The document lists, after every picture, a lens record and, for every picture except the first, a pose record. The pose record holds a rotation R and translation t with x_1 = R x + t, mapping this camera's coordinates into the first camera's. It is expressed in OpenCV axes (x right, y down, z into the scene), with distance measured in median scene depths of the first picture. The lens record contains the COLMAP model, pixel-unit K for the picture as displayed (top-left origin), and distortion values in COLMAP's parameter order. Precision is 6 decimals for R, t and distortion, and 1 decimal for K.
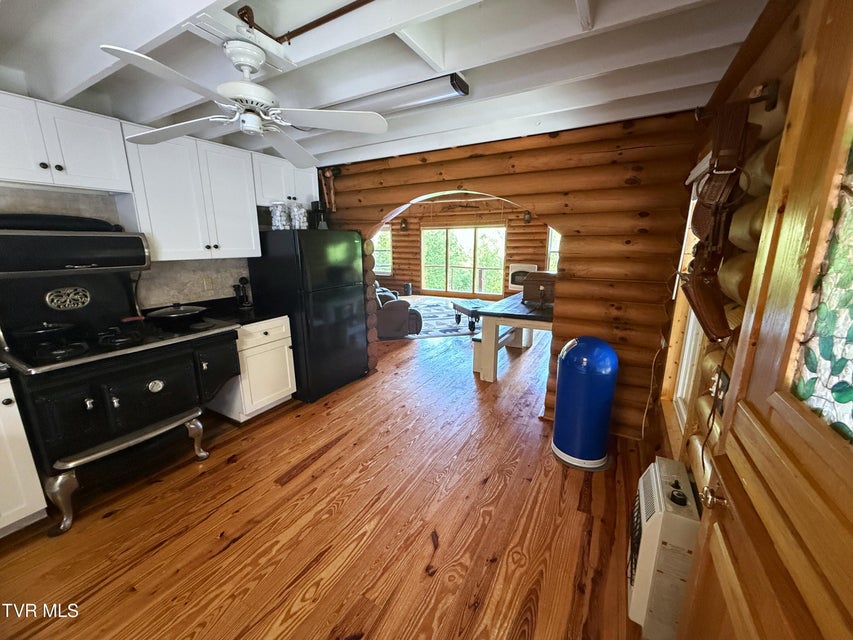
lens RADIAL K [[349.0, 0, 420.9], [0, 349.0, 321.5], [0, 0, 1]] dist [-0.003098, -0.000208]
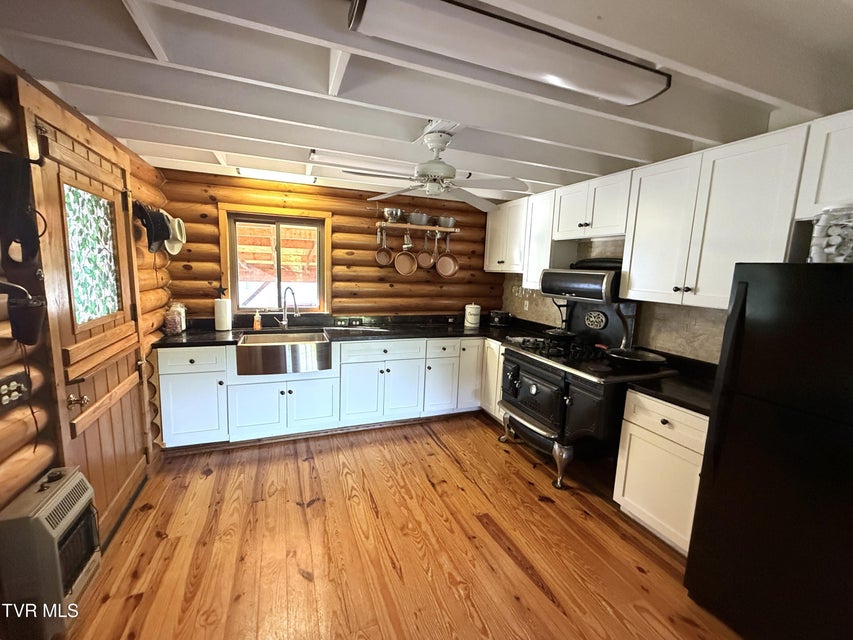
lens RADIAL K [[349.0, 0, 420.9], [0, 349.0, 321.5], [0, 0, 1]] dist [-0.003098, -0.000208]
pose [[-0.623756, 0.099519, -0.775258, 0.401836], [-0.203857, 0.936819, 0.284277, -0.290387], [0.754566, 0.335361, -0.564059, 1.195064]]
